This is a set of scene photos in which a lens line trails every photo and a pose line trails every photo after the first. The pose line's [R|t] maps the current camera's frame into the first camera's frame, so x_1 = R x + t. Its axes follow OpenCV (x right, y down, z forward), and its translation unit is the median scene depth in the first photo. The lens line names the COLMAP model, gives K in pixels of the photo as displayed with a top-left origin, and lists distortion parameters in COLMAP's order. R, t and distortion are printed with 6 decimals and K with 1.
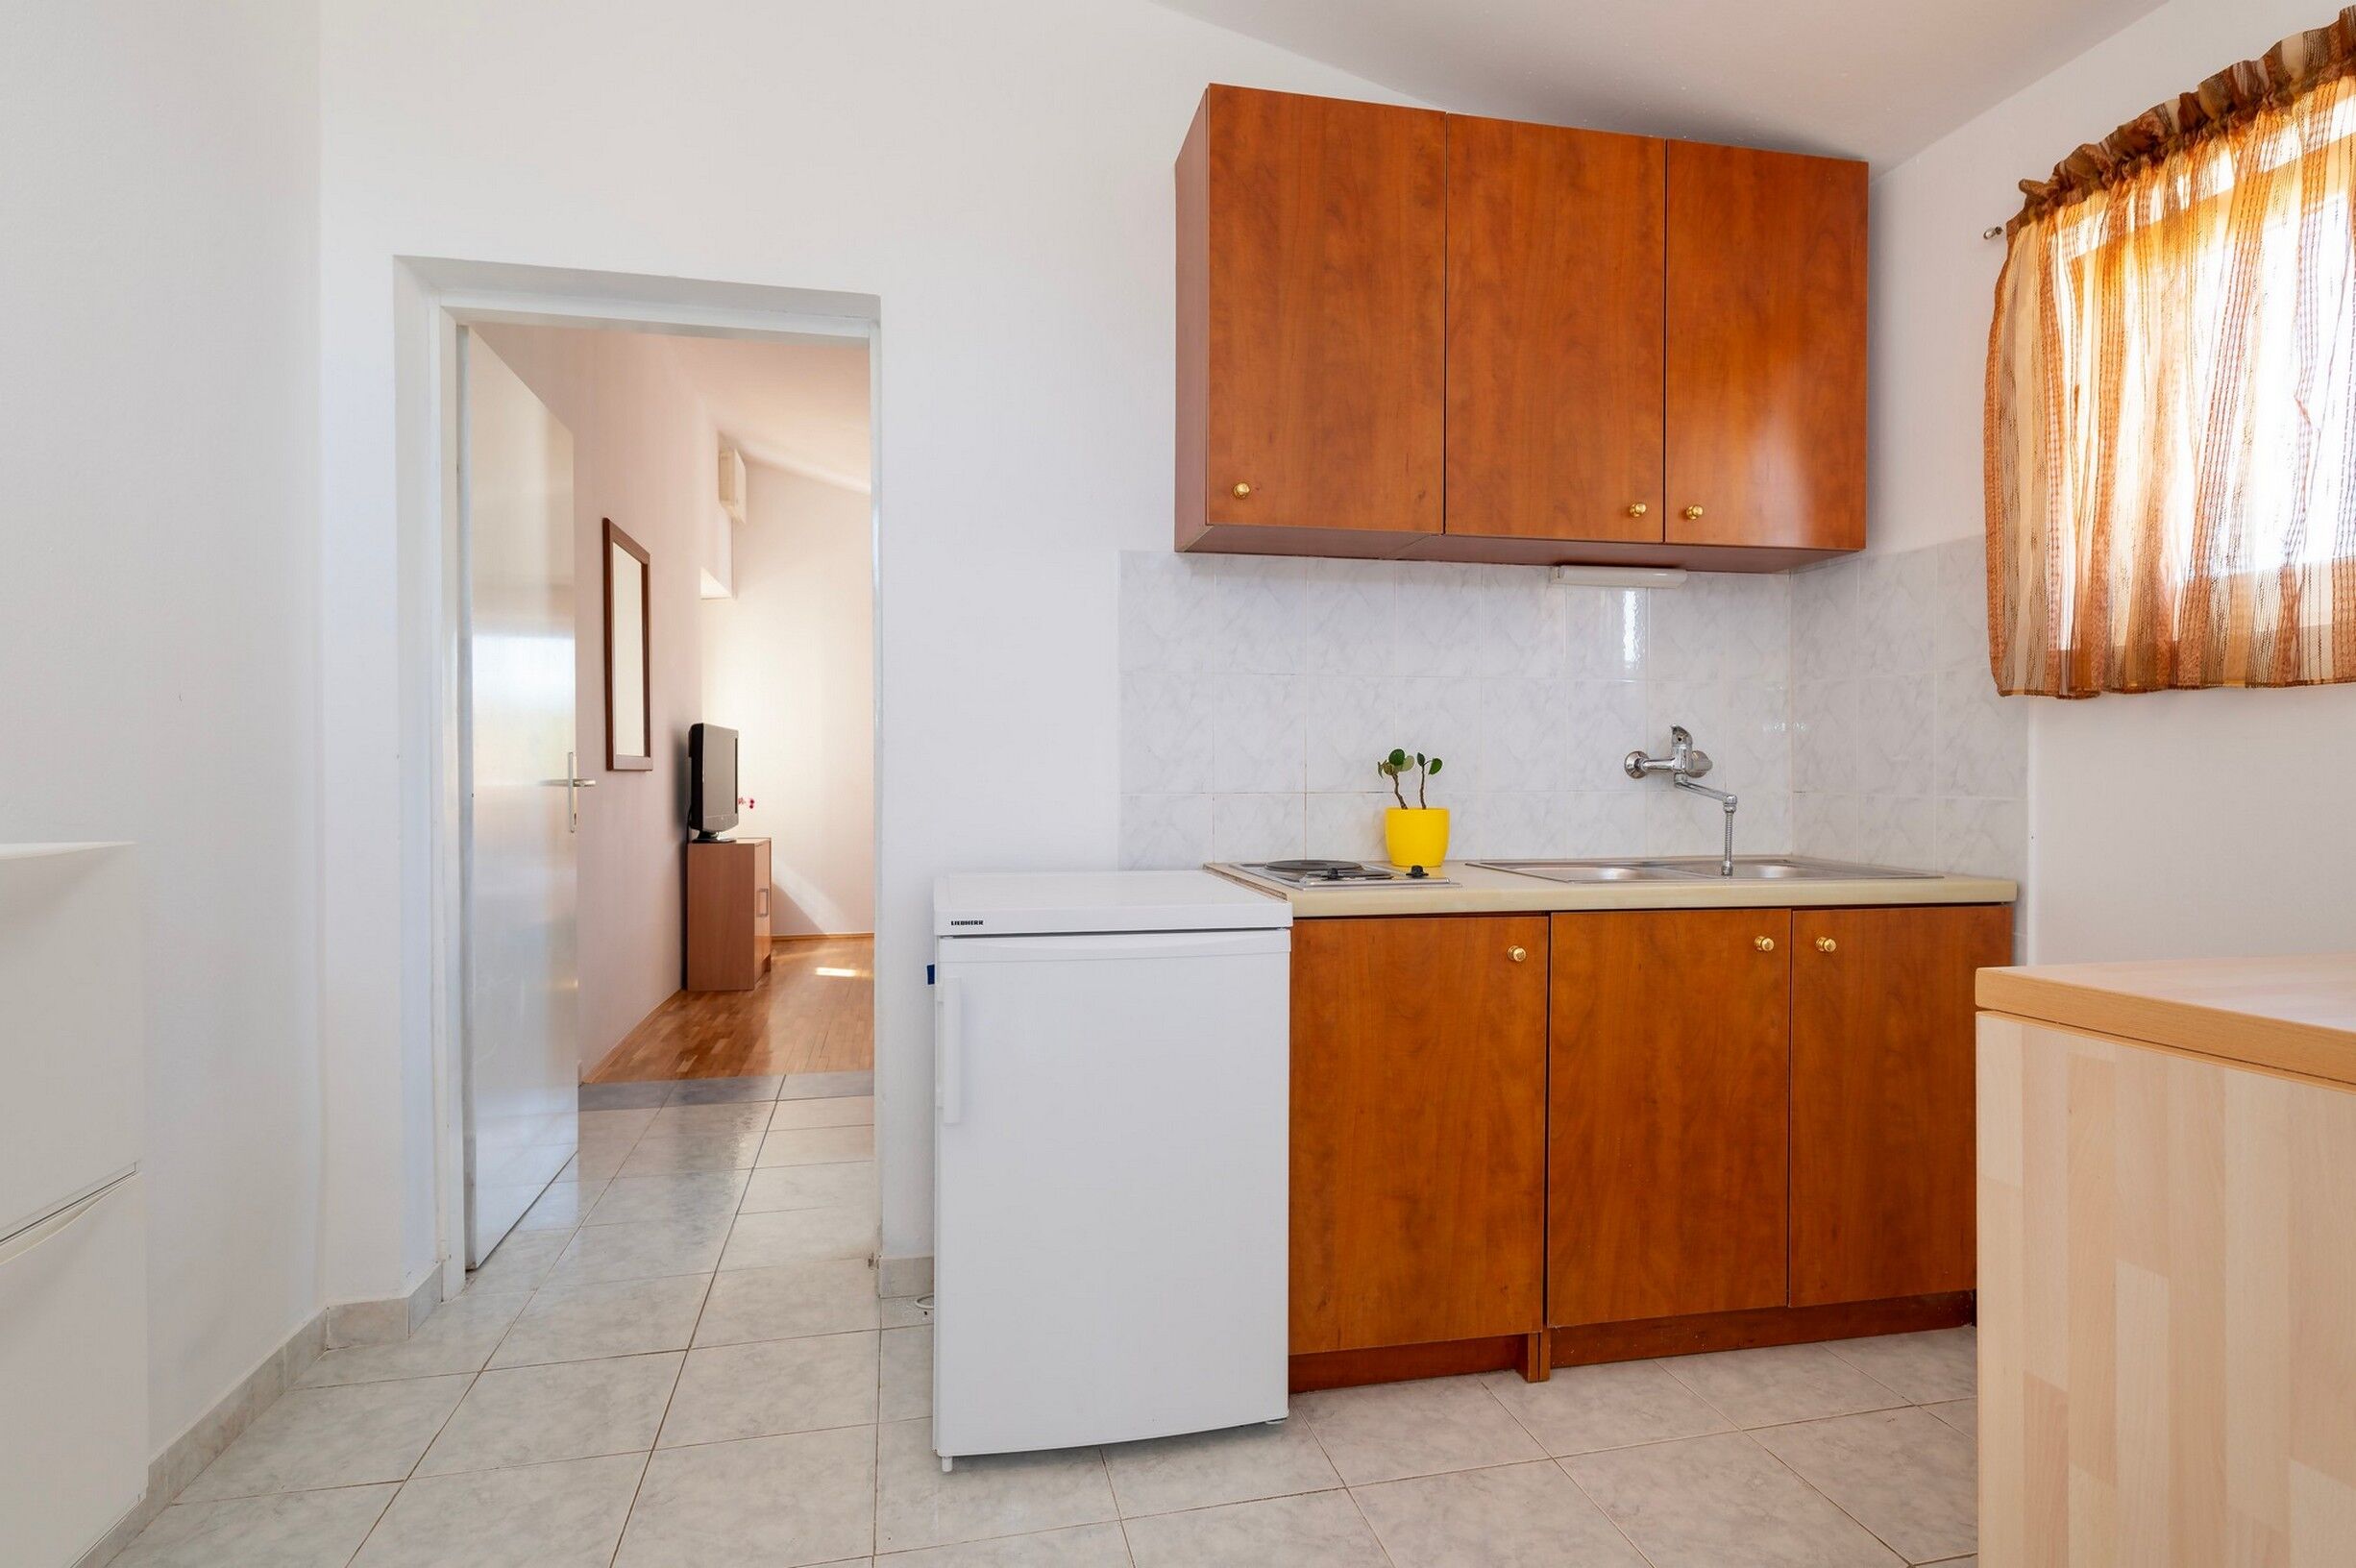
lens RADIAL K [[1228.4, 0, 1178.5], [0, 1228.4, 801.5], [0, 0, 1]] dist [0.010779, -0.001832]
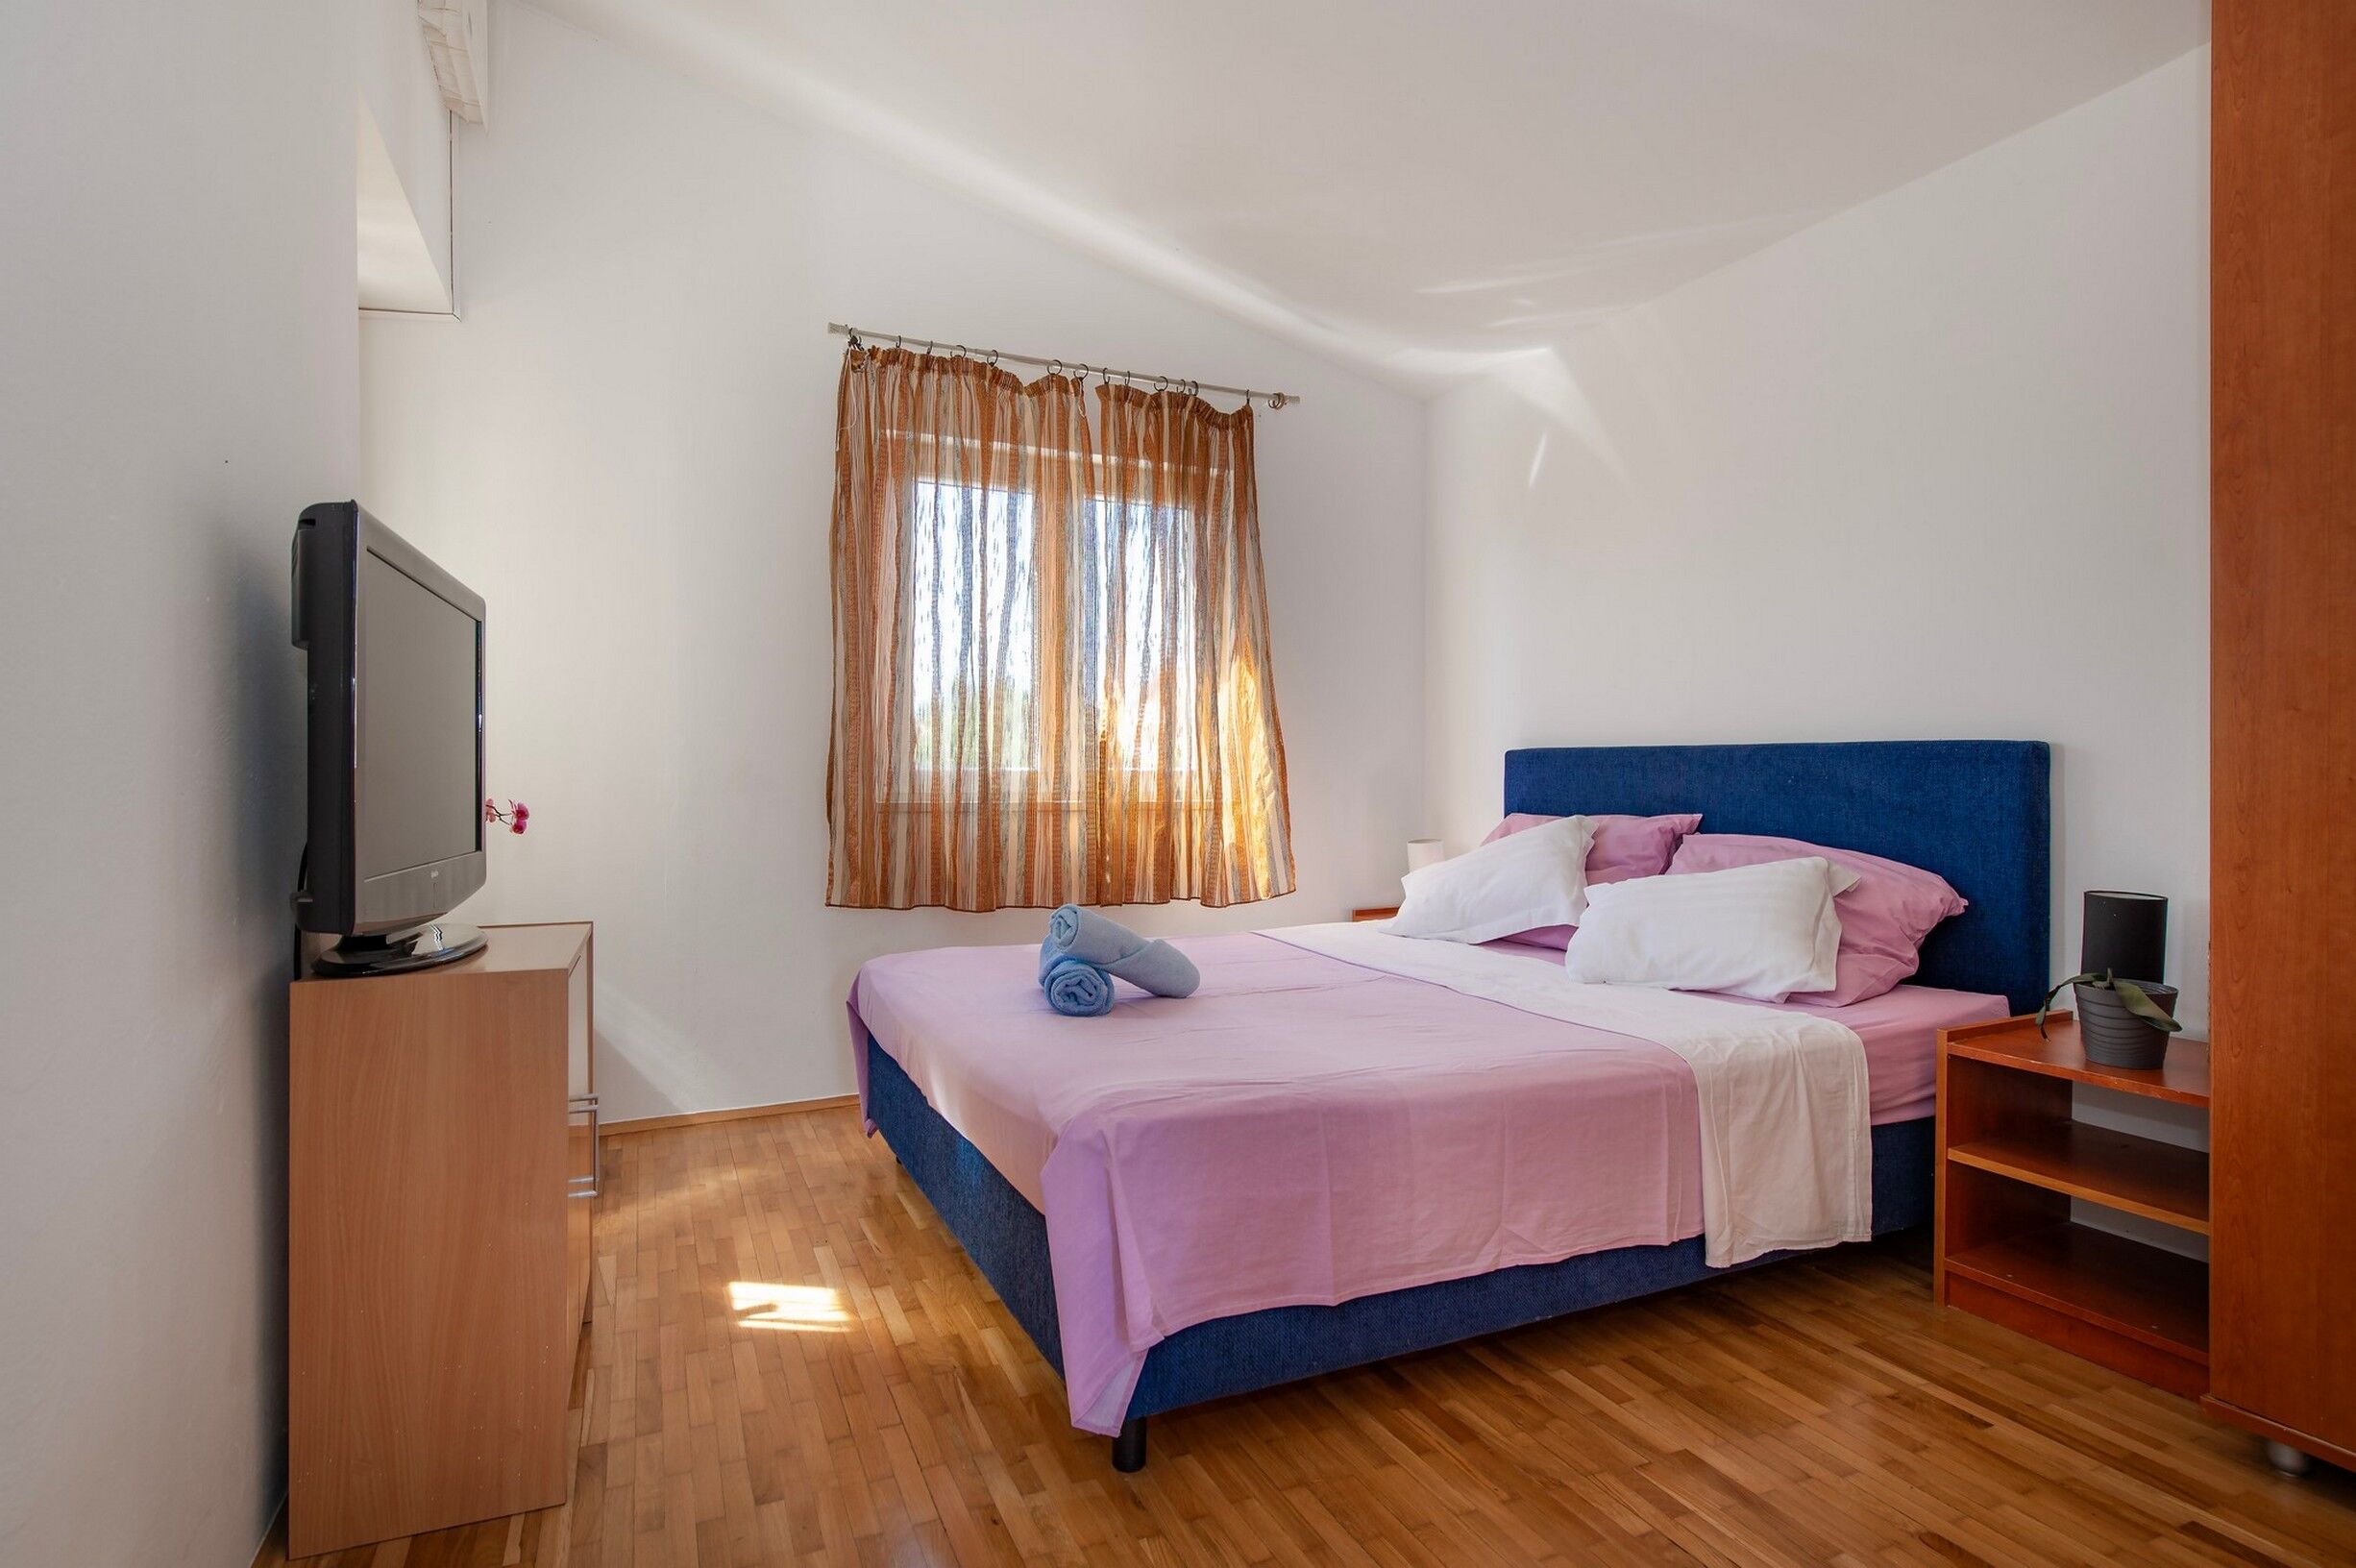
lens RADIAL K [[1251.7, 0, 1244.2], [0, 1251.7, 788.4], [0, 0, 1]] dist [0.001284, -0.000172]
pose [[0.972822, -0.002101, 0.231543, -0.641706], [0.004004, 0.999962, -0.007748, -0.009258], [-0.231518, 0.008465, 0.972794, 1.692554]]
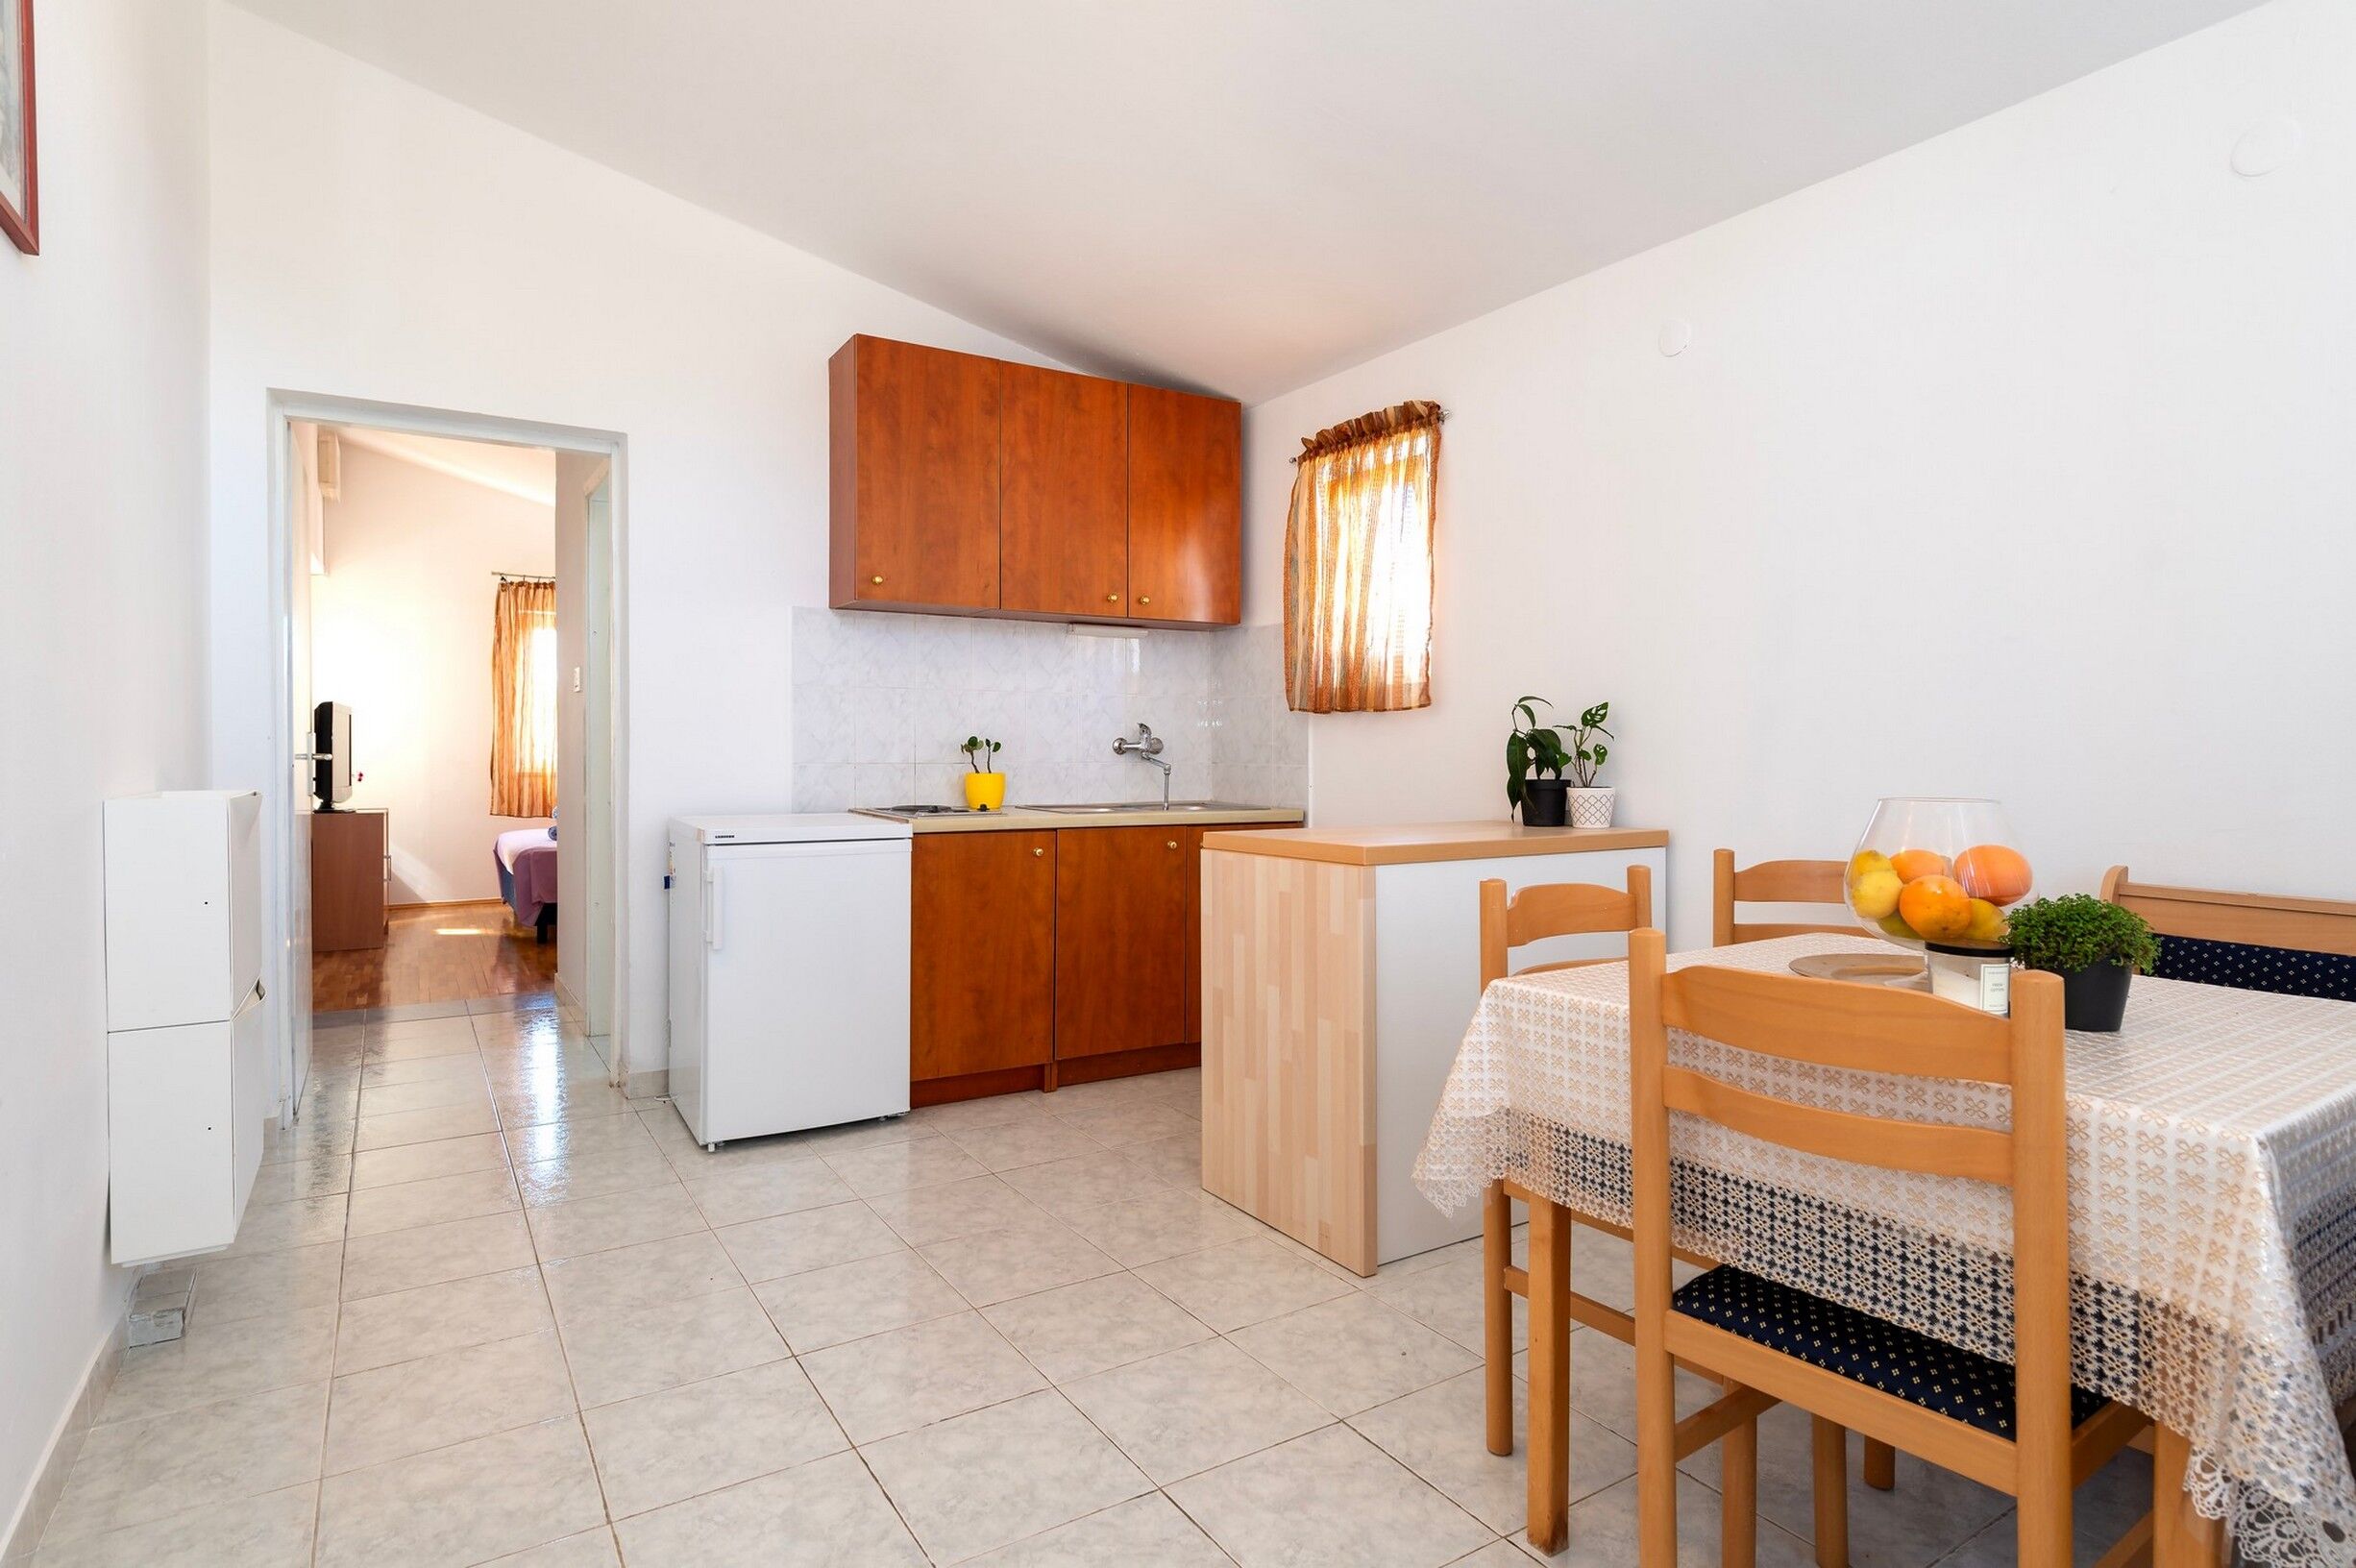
lens RADIAL K [[1251.1, 0, 1185.3], [0, 1251.1, 753.7], [0, 0, 1]] dist [0.025264, -0.000452]
pose [[0.944313, 0.001098, 0.329046, -0.108728], [0.004765, 0.999844, -0.017012, 0.010320], [-0.329014, 0.017633, 0.944161, -0.700247]]
